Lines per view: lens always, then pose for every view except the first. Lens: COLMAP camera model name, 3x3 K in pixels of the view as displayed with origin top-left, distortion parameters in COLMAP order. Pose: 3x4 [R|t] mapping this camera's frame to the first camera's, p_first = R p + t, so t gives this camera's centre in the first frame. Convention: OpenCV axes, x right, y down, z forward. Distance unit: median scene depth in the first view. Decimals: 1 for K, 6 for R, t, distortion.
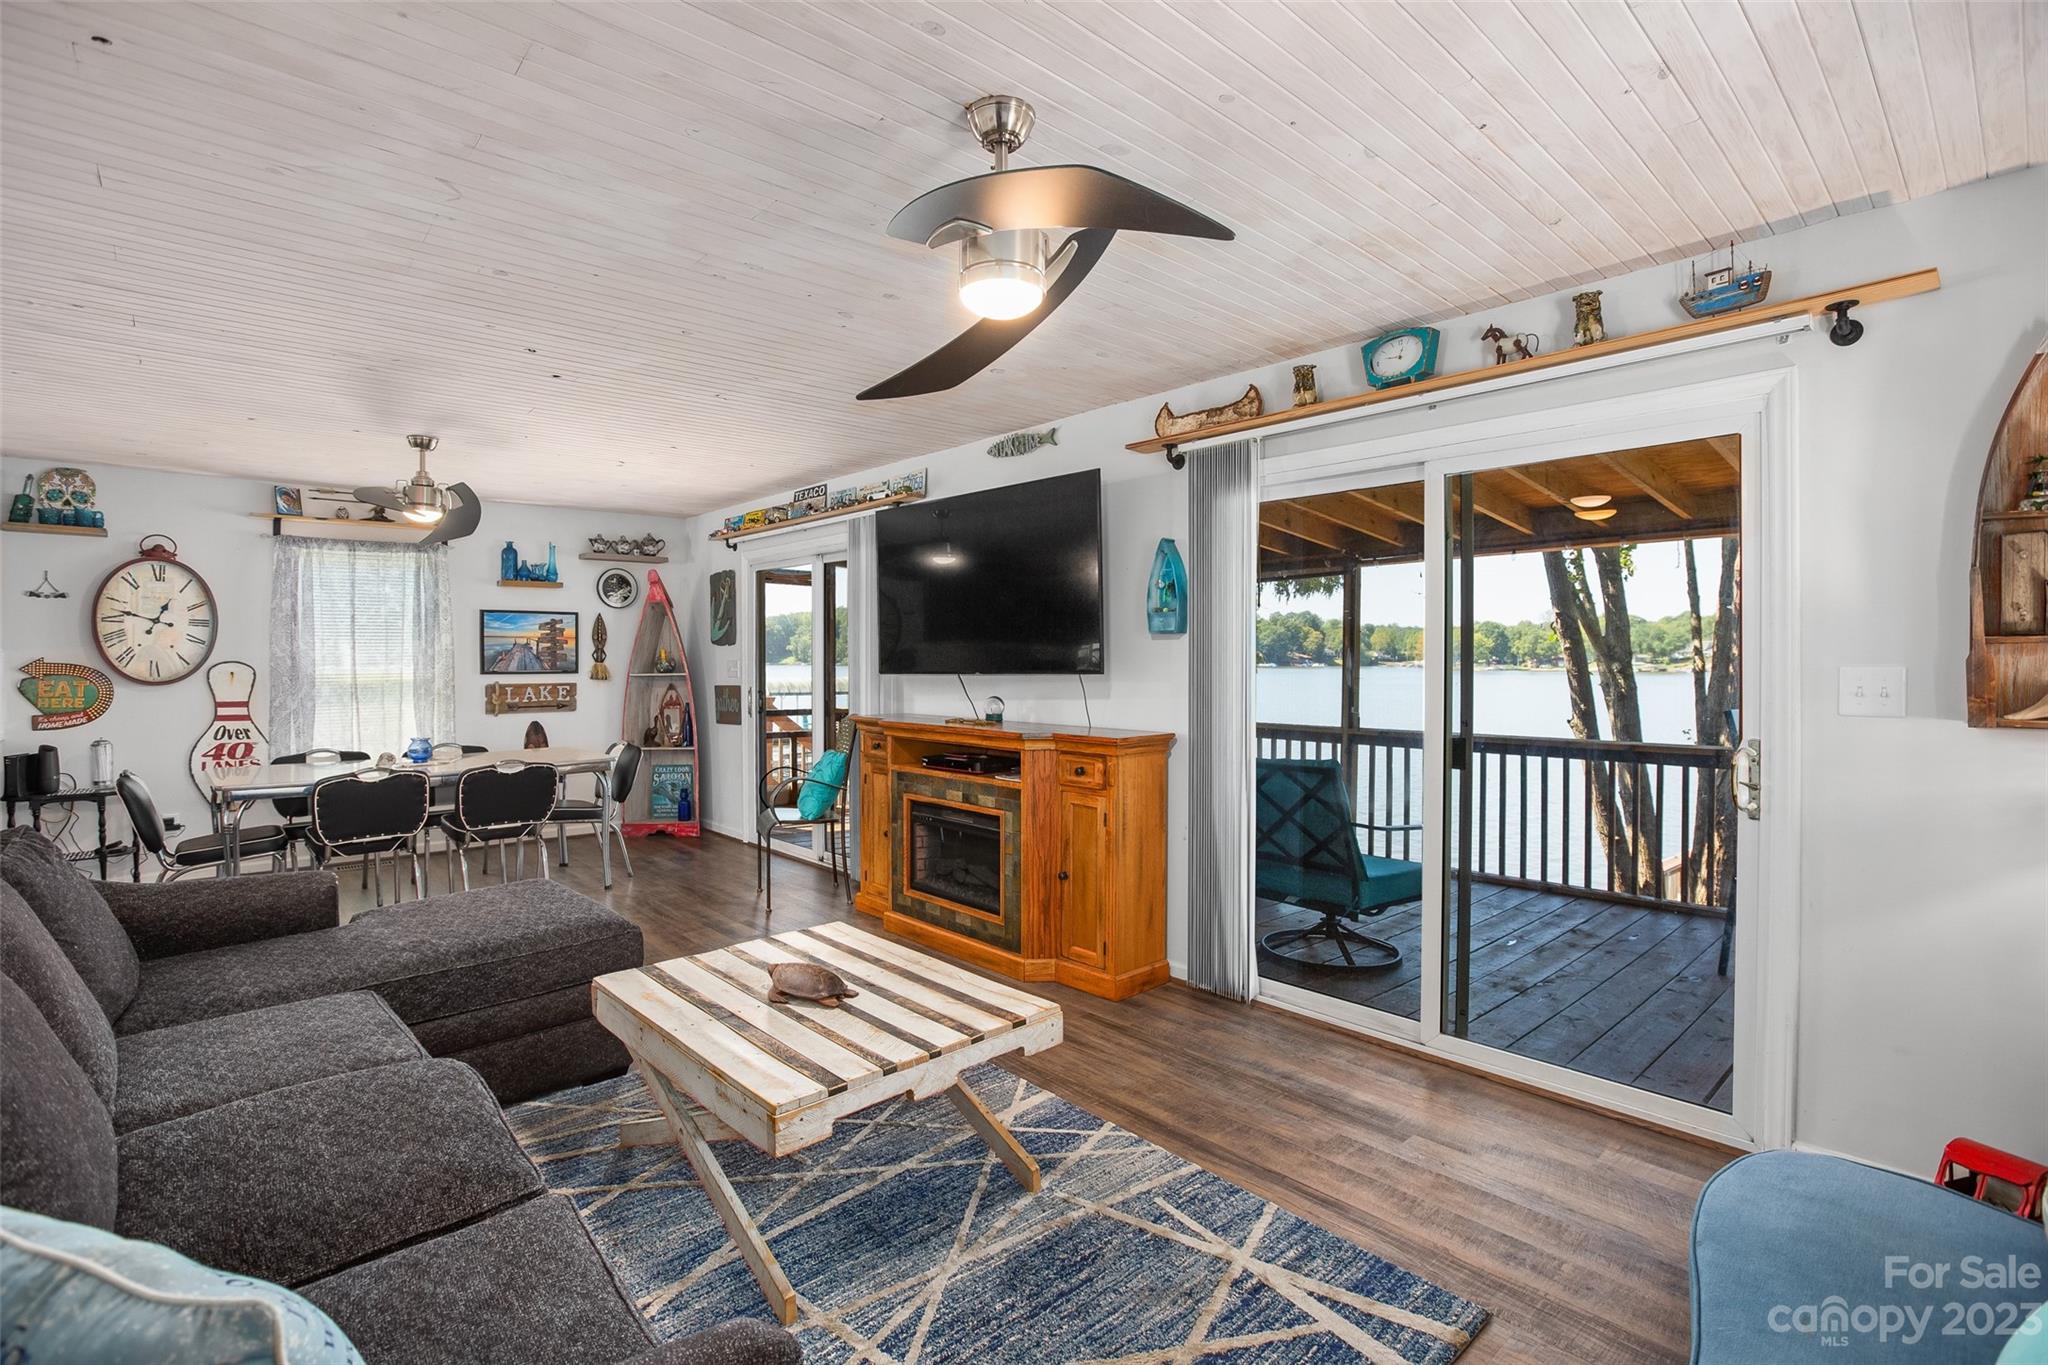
lens RADIAL K [[939.8, 0, 1012.5], [0, 939.8, 670.6], [0, 0, 1]] dist [-0.013021, 0.001720]
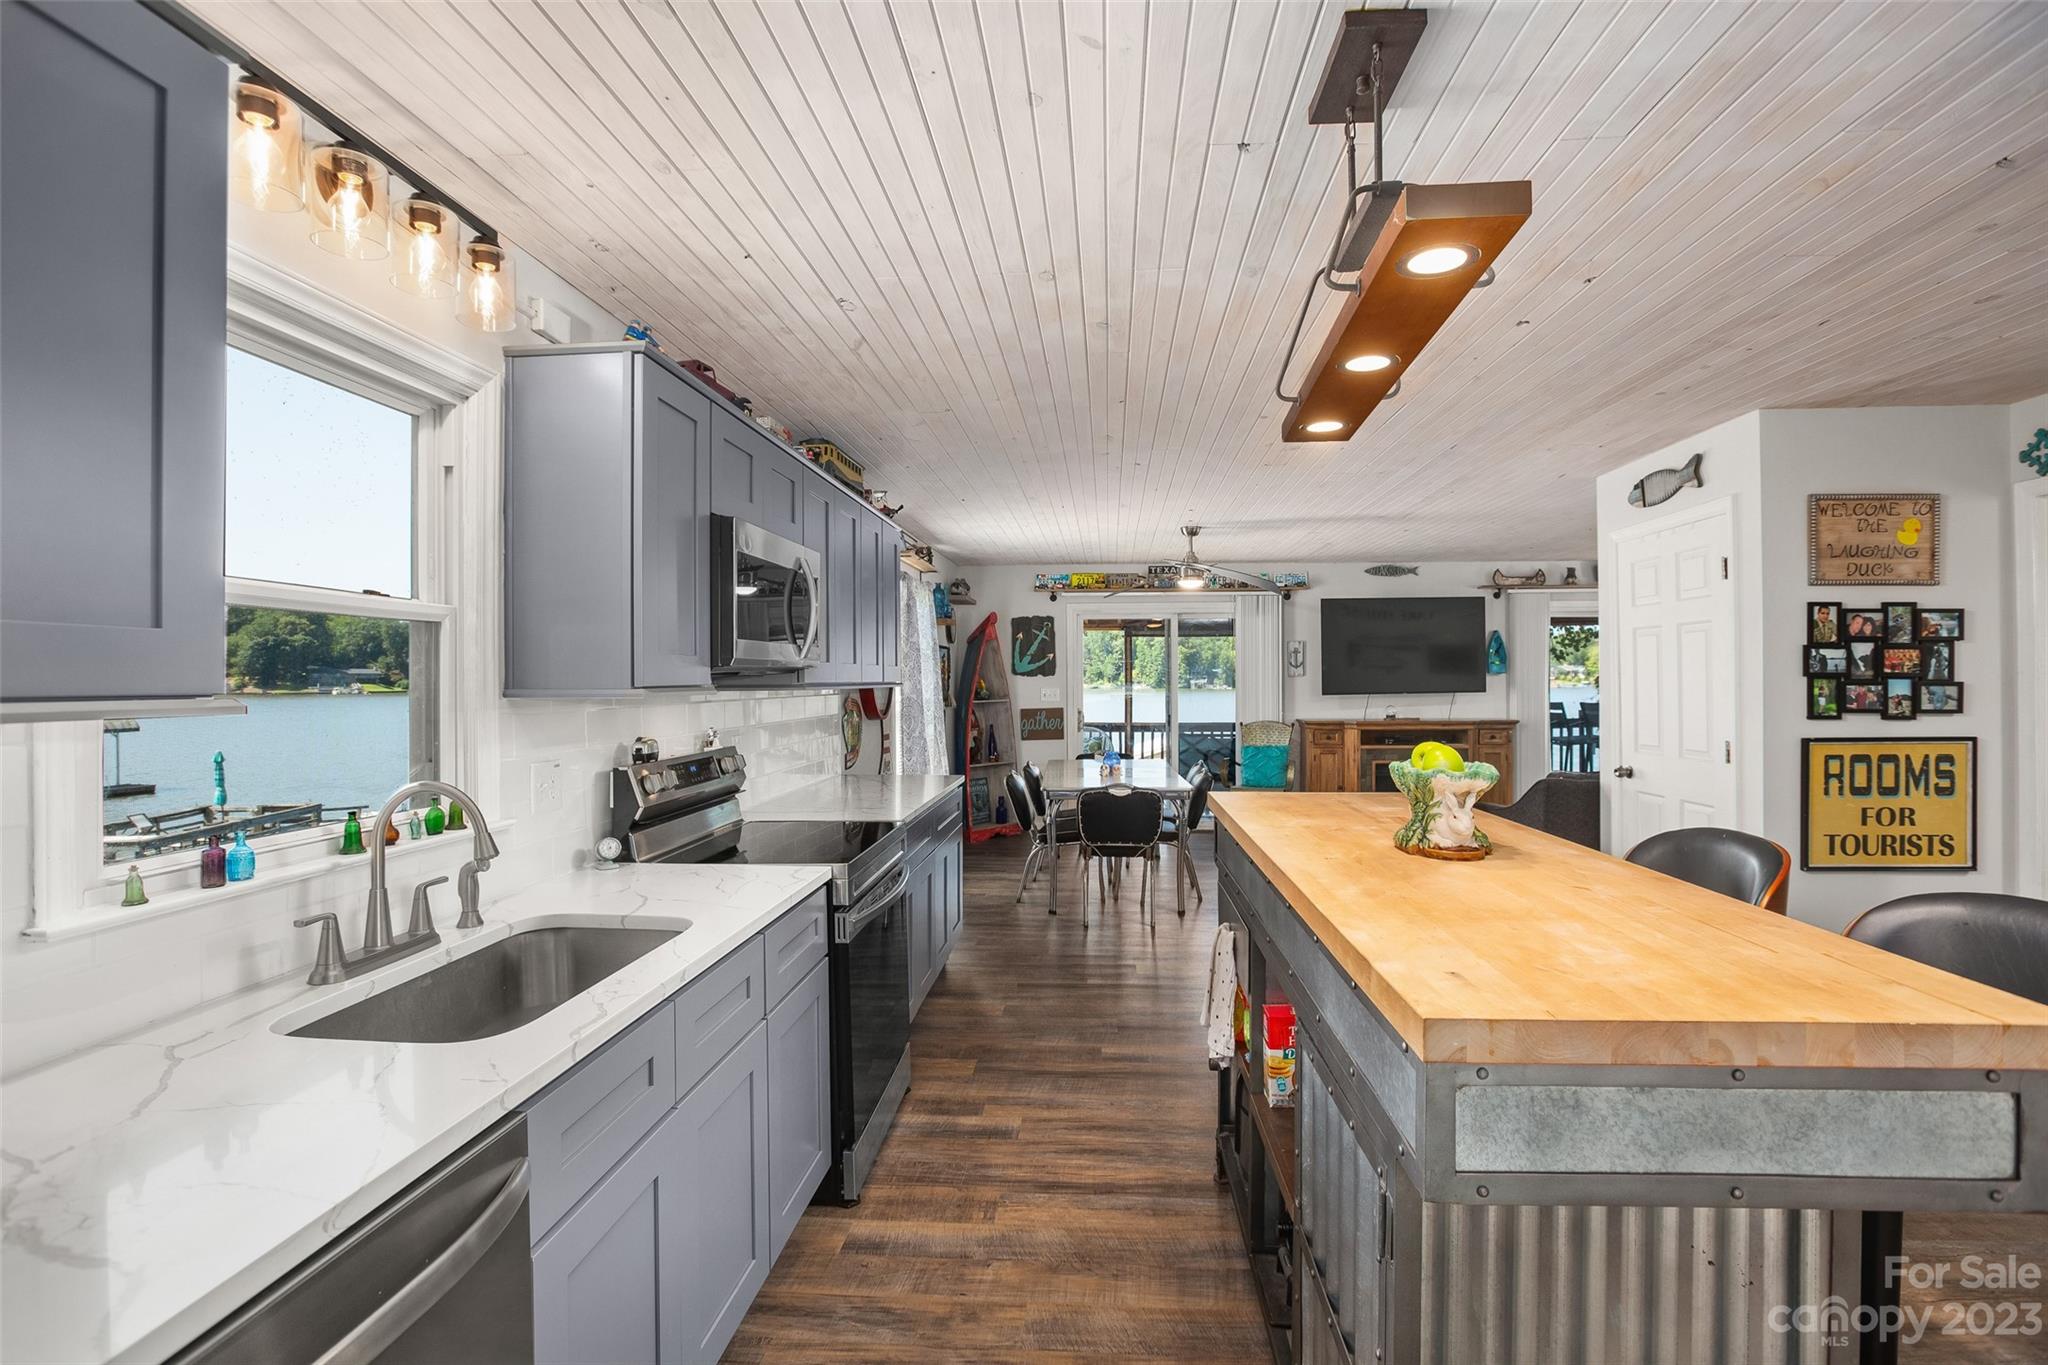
lens RADIAL K [[939.8, 0, 1041.0], [0, 939.8, 678.8], [0, 0, 1]] dist [-0.013021, 0.001720]
pose [[0.684884, -0.004886, 0.728635, -1.445351], [0.015479, 0.999849, -0.007845, -0.016397], [-0.728487, 0.016651, 0.684857, 0.178080]]
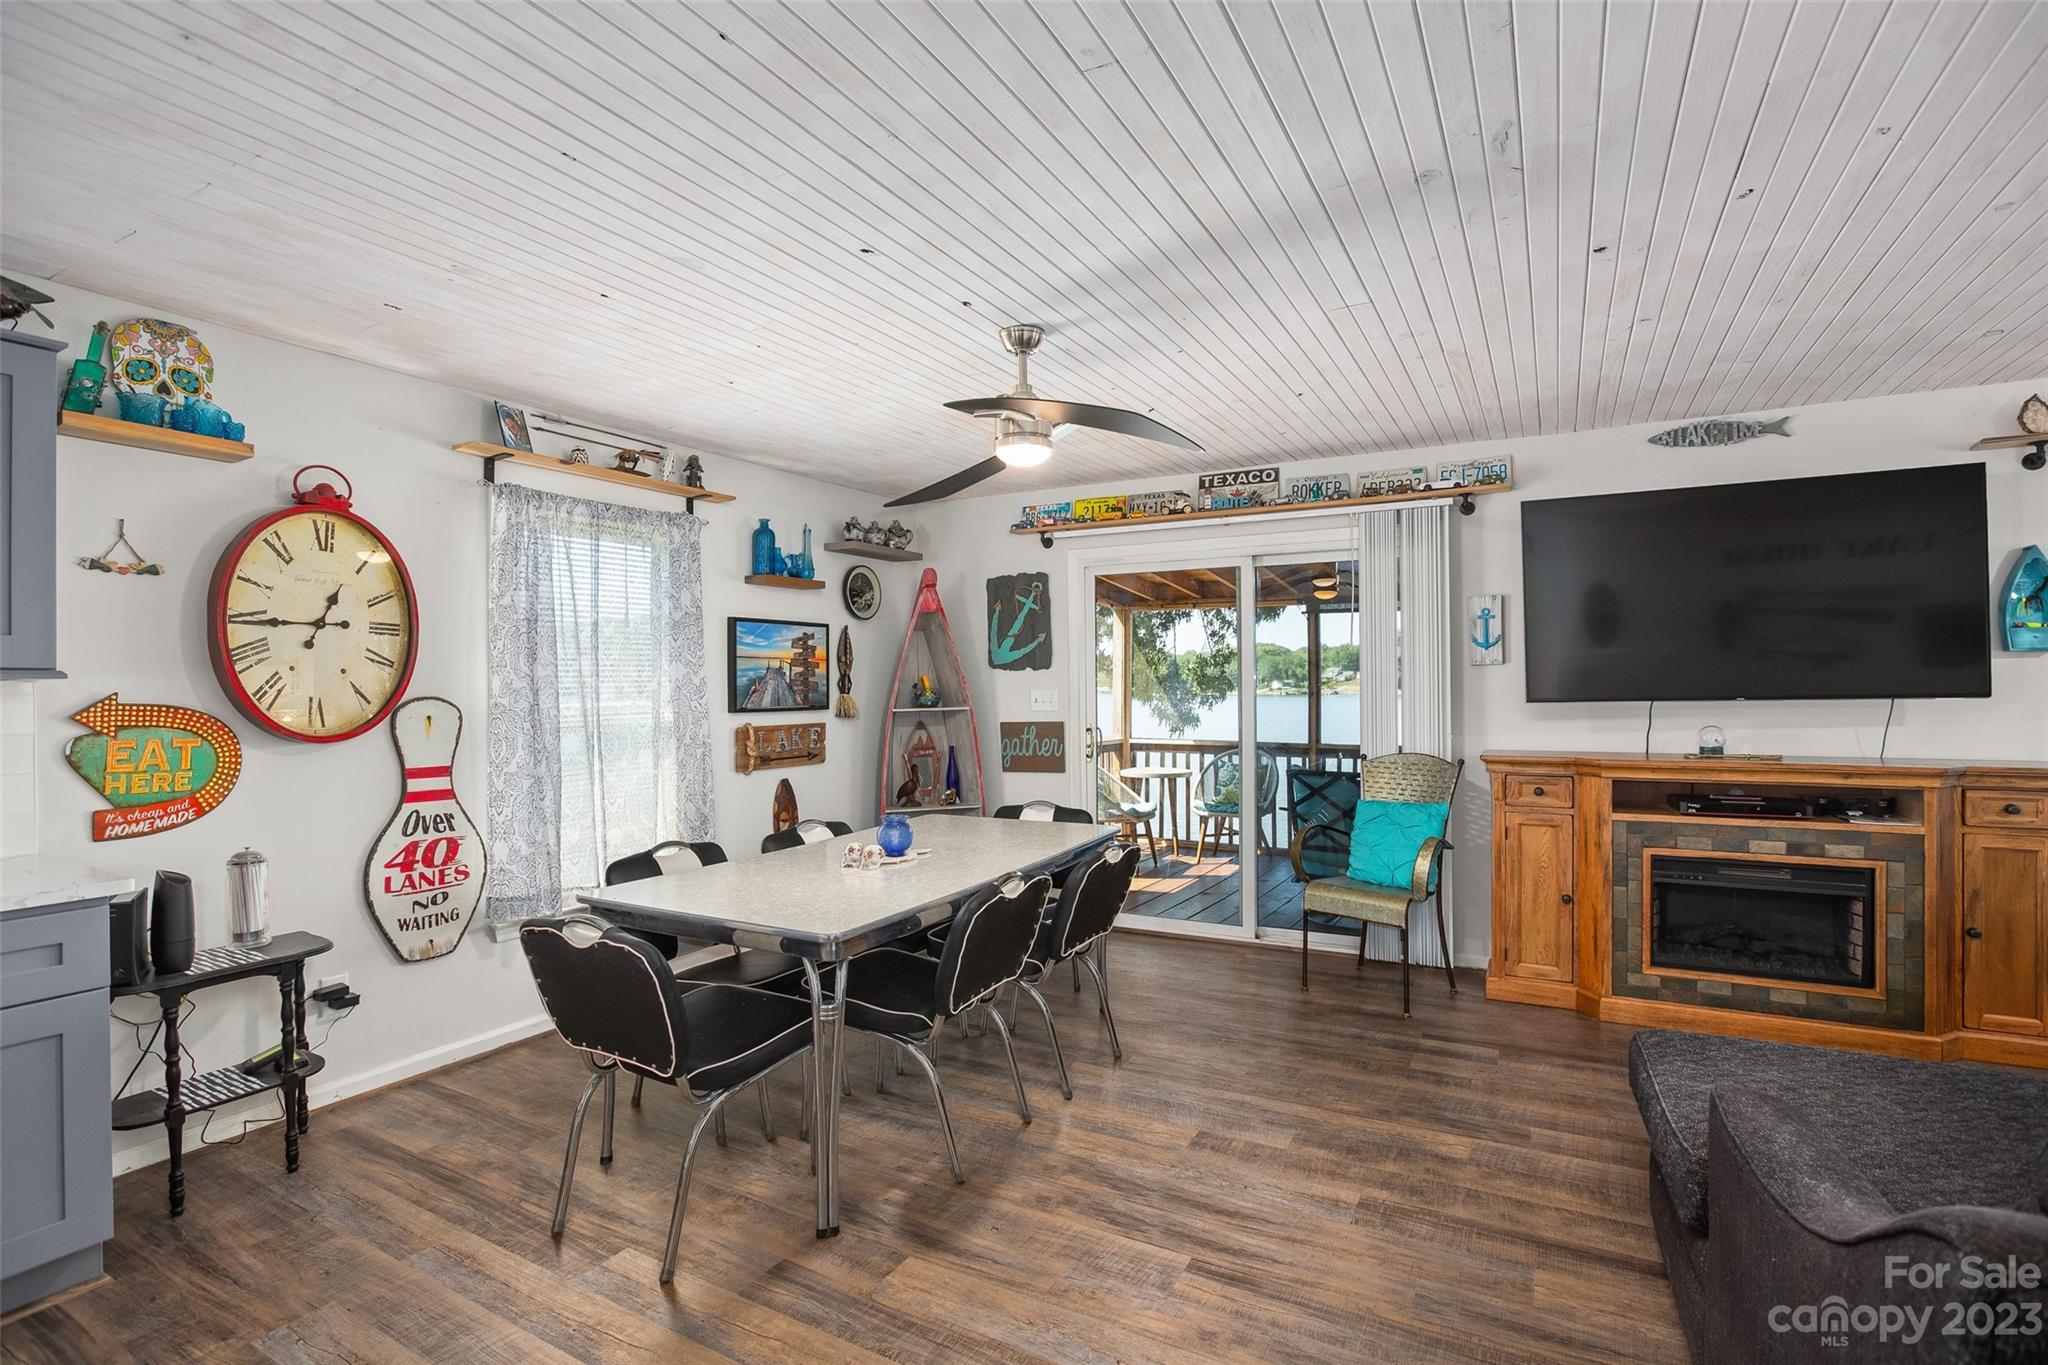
lens RADIAL K [[939.8, 0, 1004.5], [0, 939.8, 678.5], [0, 0, 1]] dist [-0.013021, 0.001720]
pose [[0.936899, -0.004916, 0.349566, -0.709747], [0.012872, 0.999708, -0.020442, -0.005101], [-0.349364, 0.023652, 0.936689, 0.338550]]
